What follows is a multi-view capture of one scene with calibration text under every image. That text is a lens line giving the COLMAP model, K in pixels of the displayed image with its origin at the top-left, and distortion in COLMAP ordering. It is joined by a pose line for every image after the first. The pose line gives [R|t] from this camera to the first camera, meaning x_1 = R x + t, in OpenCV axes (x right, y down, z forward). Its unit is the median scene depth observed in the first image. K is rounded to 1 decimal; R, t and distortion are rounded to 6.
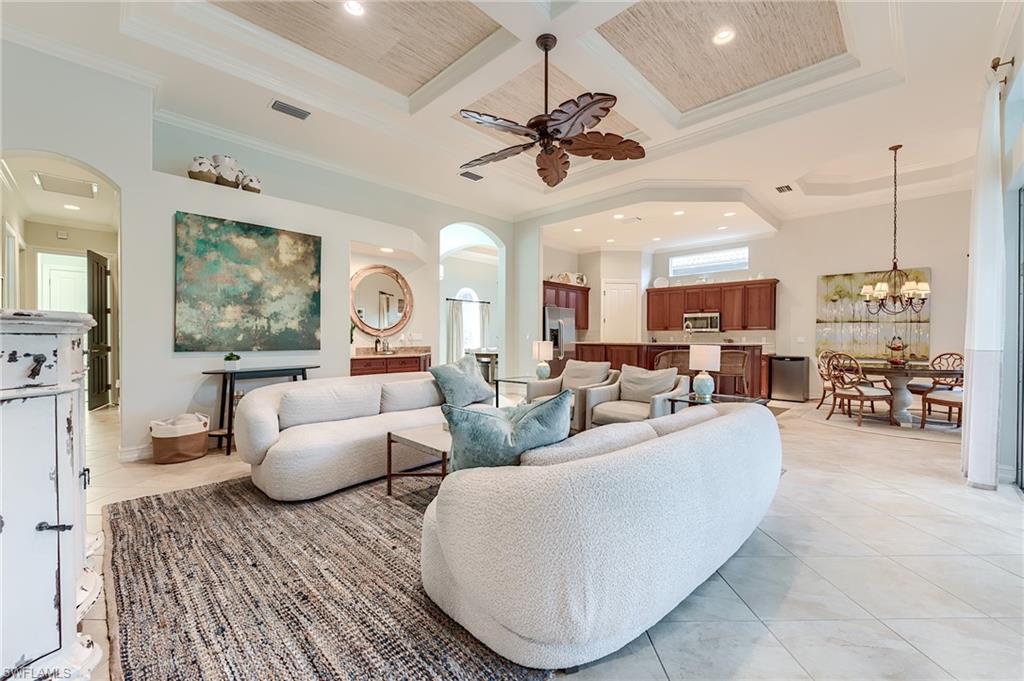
lens RADIAL K [[408.2, 0, 511.1], [0, 408.2, 341.7], [0, 0, 1]] dist [0.000850, -0.005803]
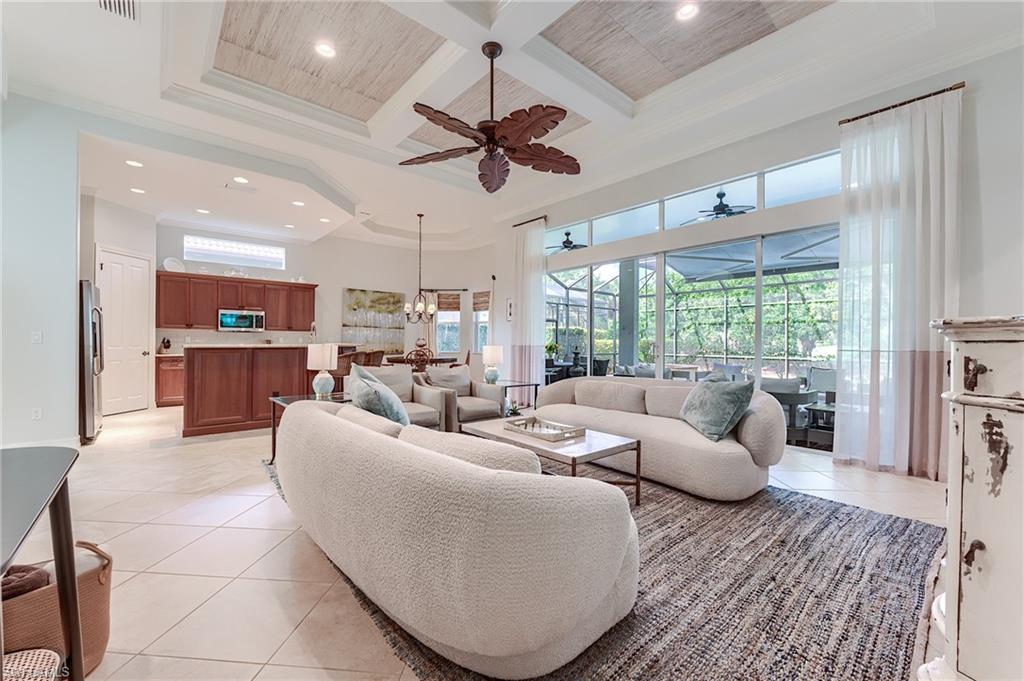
lens RADIAL K [[408.2, 0, 511.1], [0, 408.2, 341.7], [0, 0, 1]] dist [0.000850, -0.005803]
pose [[0.078629, -0.006794, 0.996881, -0.625473], [0.003095, 0.999974, 0.006571, -0.009338], [-0.996899, 0.002569, 0.078648, 0.588551]]
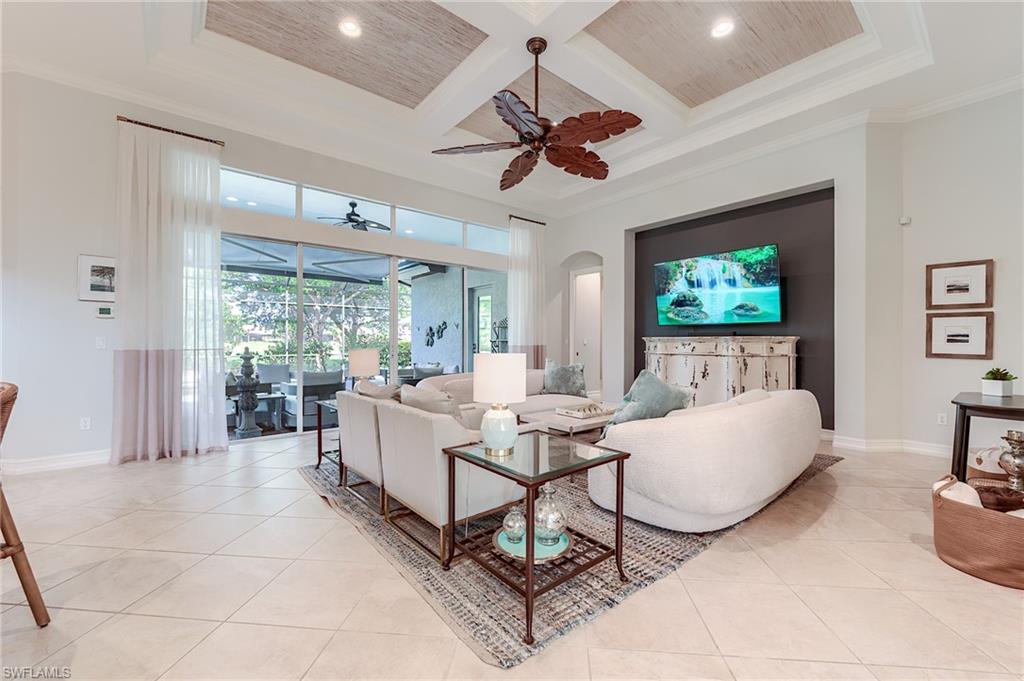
lens RADIAL K [[398.6, 0, 521.7], [0, 398.6, 340.1], [0, 0, 1]] dist [-0.028926, -0.000028]
pose [[-0.994468, -0.007626, 0.104766, 0.010403], [-0.006933, 0.999952, 0.006979, -0.014261], [-0.104815, 0.006214, -0.994472, 1.321084]]
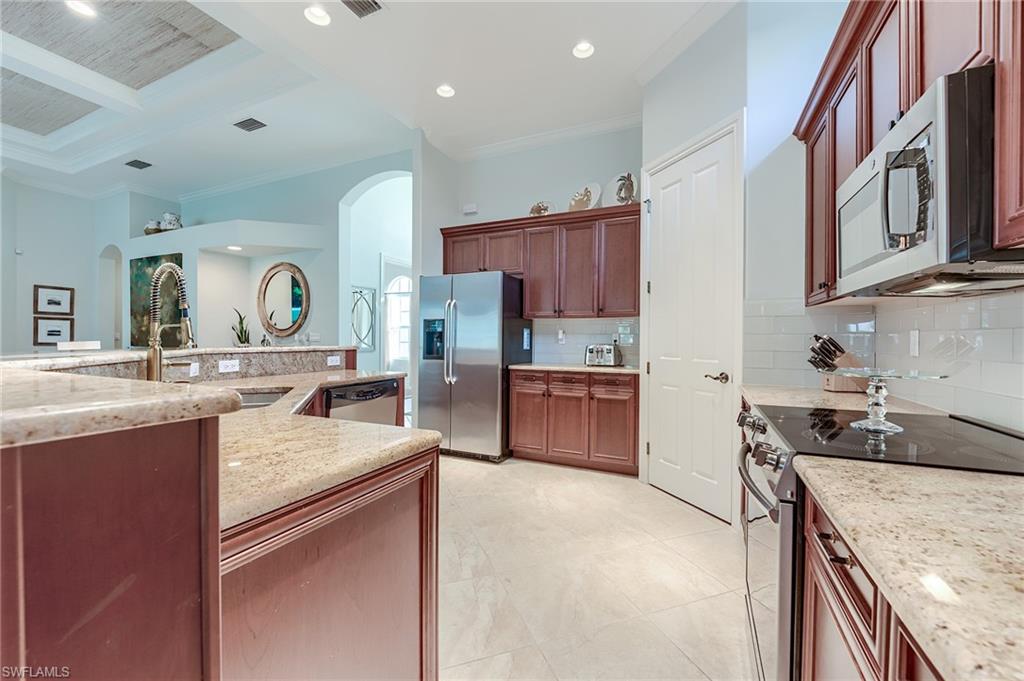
lens RADIAL K [[408.2, 0, 511.1], [0, 408.2, 341.7], [0, 0, 1]] dist [0.000850, -0.005803]
pose [[0.336976, 0.006308, -0.941492, 0.919777], [-0.013500, 0.999907, 0.001868, -0.012991], [0.941416, 0.012080, 0.337030, 1.422037]]
